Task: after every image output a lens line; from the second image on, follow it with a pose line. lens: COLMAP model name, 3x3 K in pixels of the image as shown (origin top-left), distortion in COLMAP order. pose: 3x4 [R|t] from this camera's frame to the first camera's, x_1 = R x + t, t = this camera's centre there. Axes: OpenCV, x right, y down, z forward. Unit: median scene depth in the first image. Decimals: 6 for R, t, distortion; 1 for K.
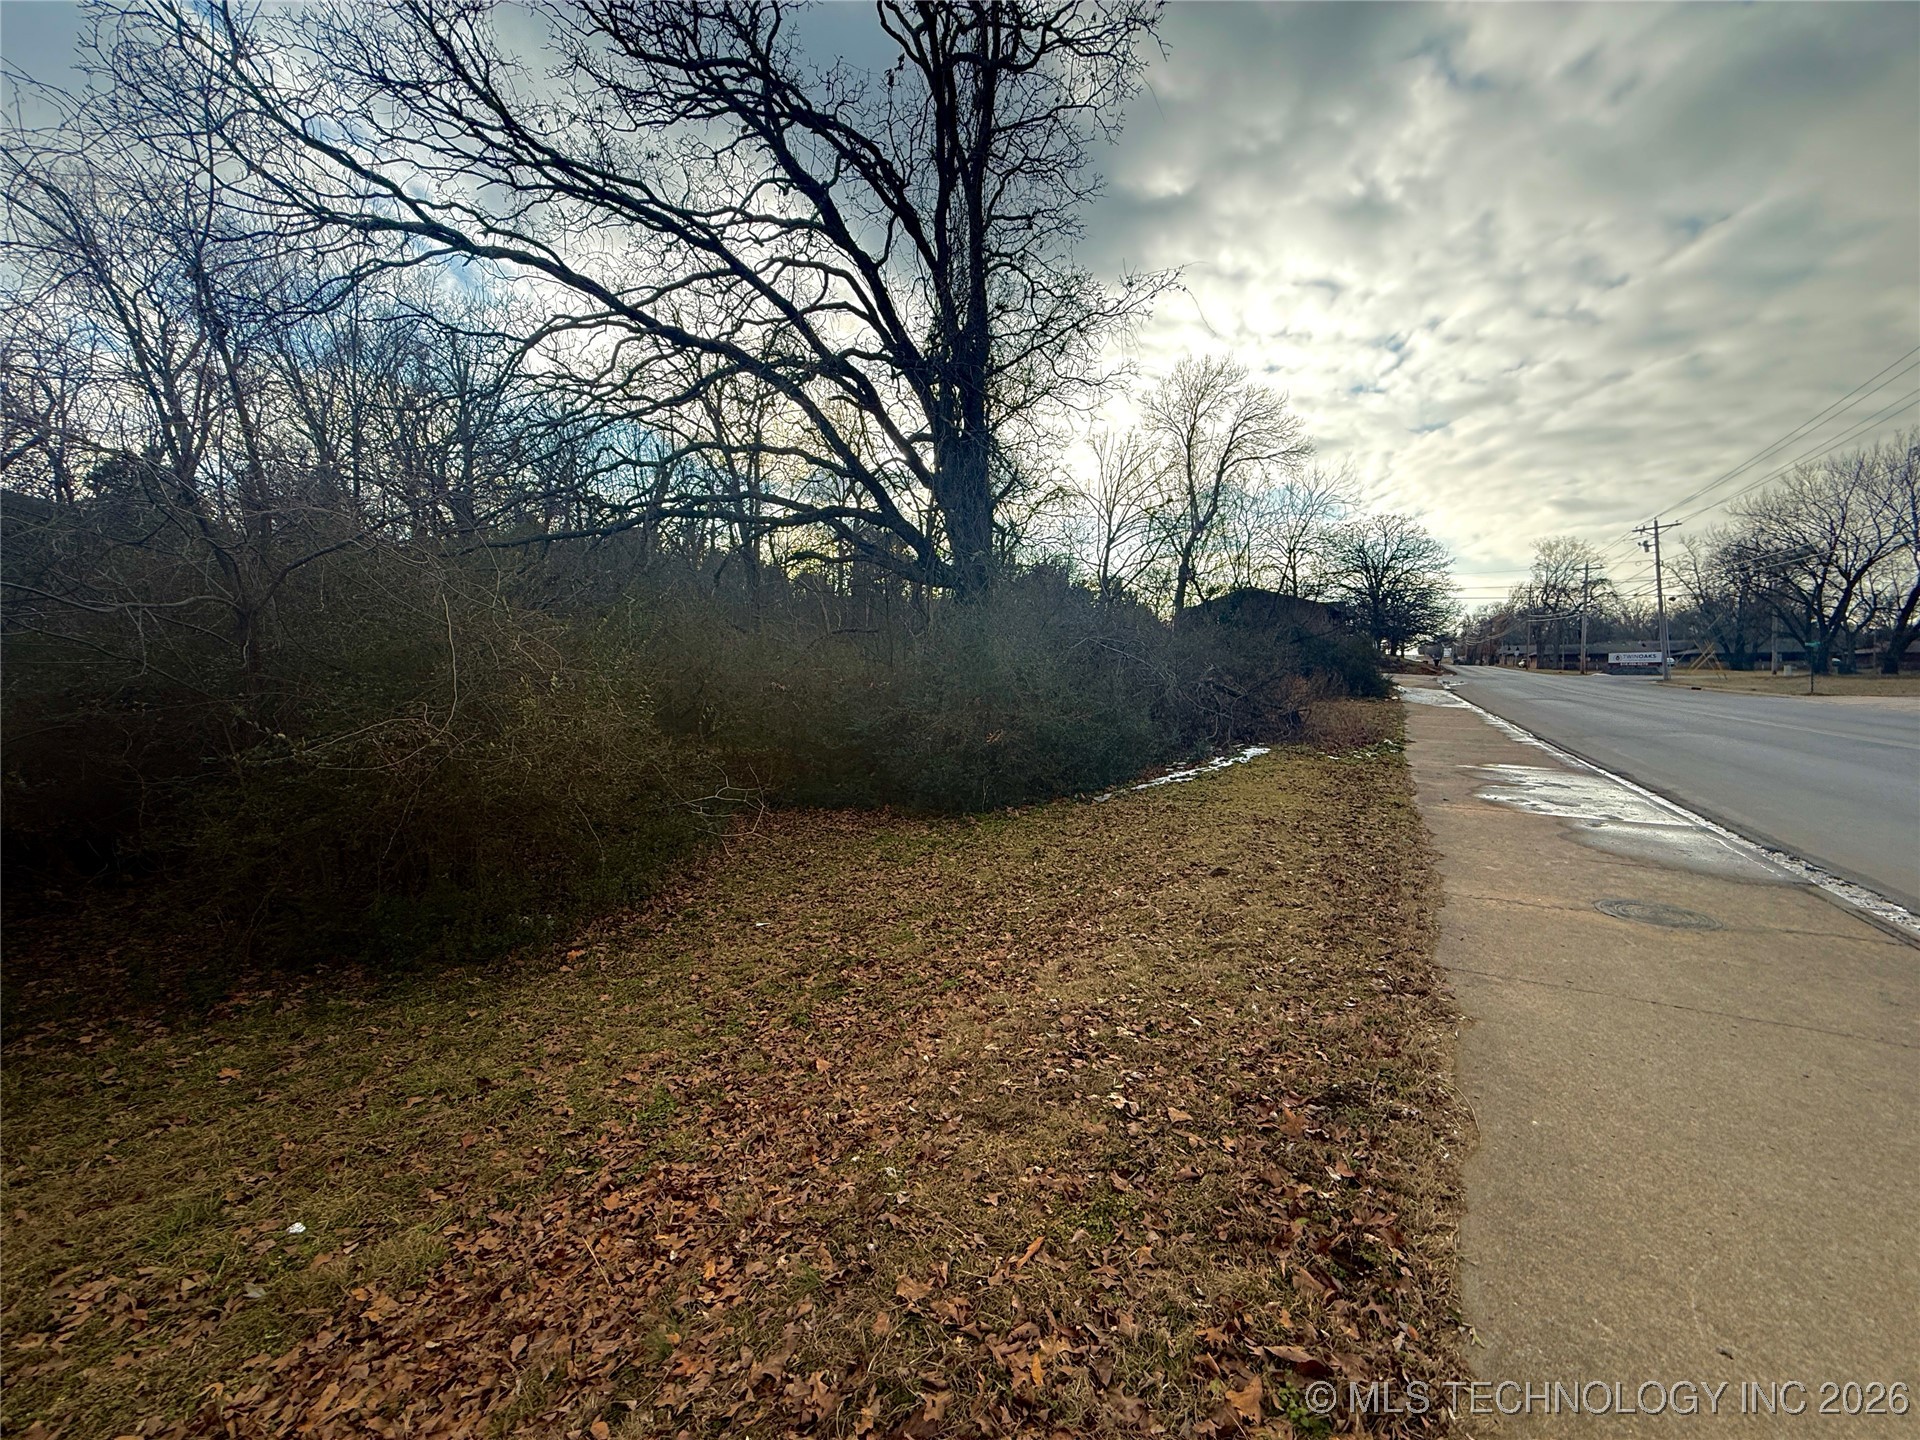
lens RADIAL K [[767.4, 0, 956.0], [0, 767.4, 713.3], [0, 0, 1]] dist [0.008758, -0.003368]
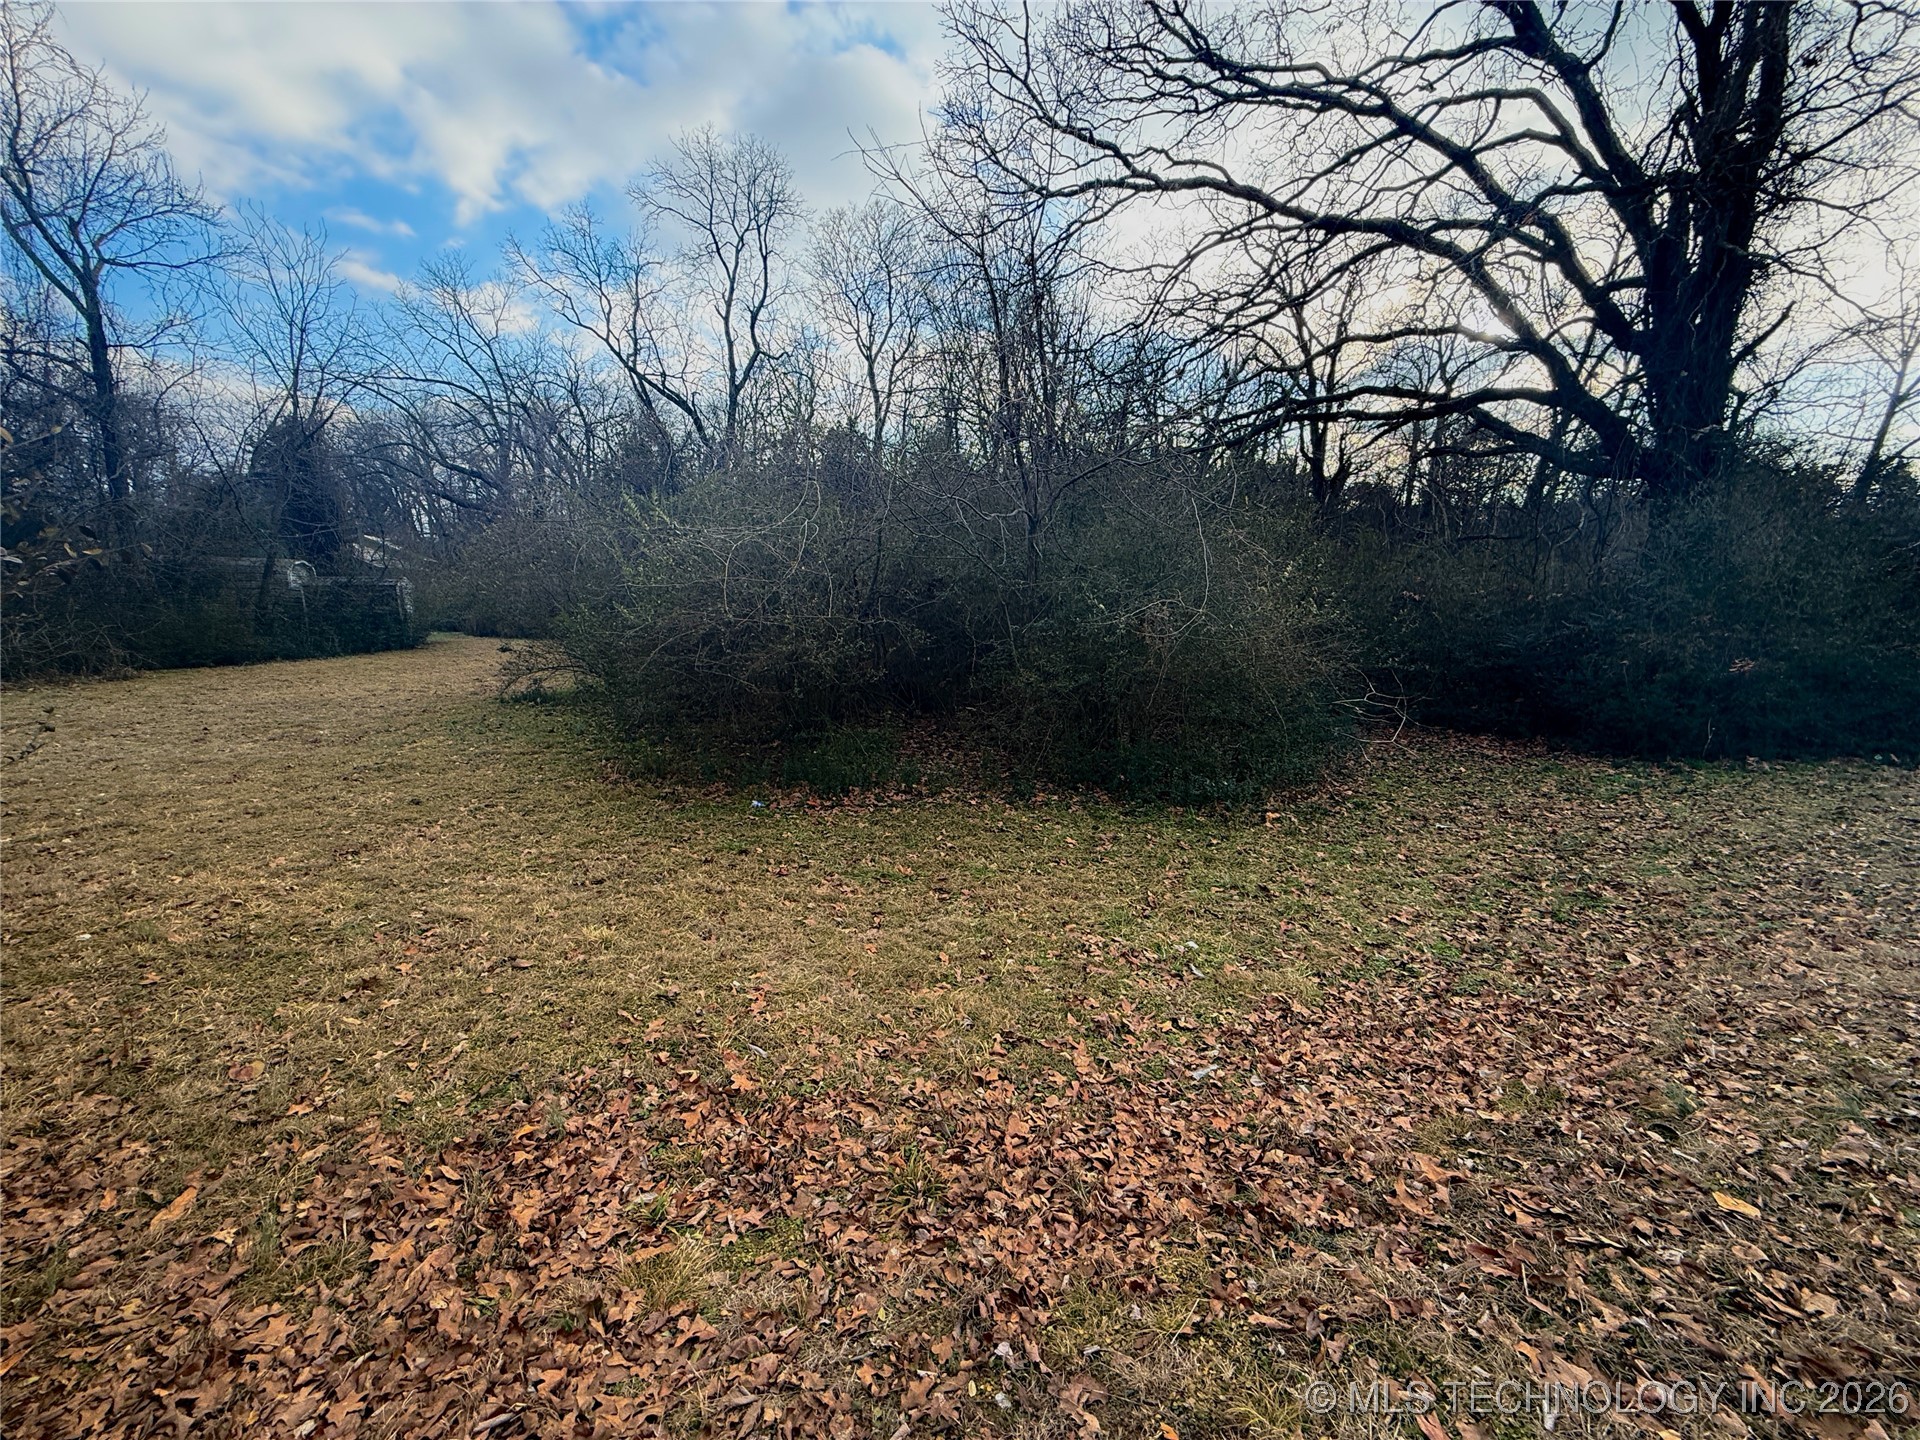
lens RADIAL K [[767.4, 0, 956.0], [0, 767.4, 713.3], [0, 0, 1]] dist [0.008758, -0.003368]
pose [[0.798329, 0.113922, -0.591348, -0.088939], [-0.053229, 0.991450, 0.119141, 0.021804], [0.599865, -0.063637, 0.797567, -0.076477]]
